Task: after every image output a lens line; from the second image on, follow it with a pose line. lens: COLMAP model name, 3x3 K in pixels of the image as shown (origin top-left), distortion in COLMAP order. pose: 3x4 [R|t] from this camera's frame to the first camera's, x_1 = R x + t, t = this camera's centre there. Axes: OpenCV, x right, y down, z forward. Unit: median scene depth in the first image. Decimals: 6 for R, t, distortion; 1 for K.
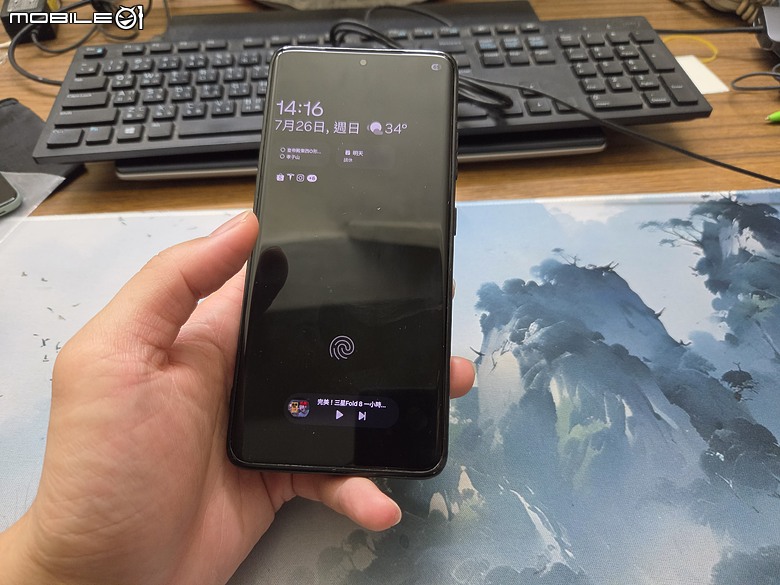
lens RADIAL K [[554.9, 0, 390.0], [0, 554.9, 292.5], [0, 0, 1]] dist [0.029234, 0.000777]
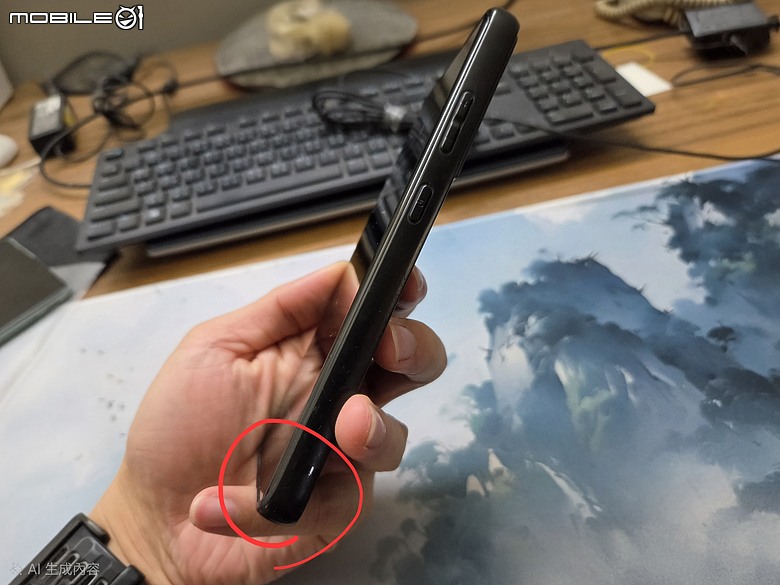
lens RADIAL K [[554.9, 0, 390.0], [0, 554.9, 292.5], [0, 0, 1]] dist [0.029234, 0.000777]
pose [[0.985022, -0.171790, -0.014845, 0.002073], [0.170018, 0.981986, -0.082448, 0.046797], [0.028742, 0.078689, 0.996485, -0.116648]]
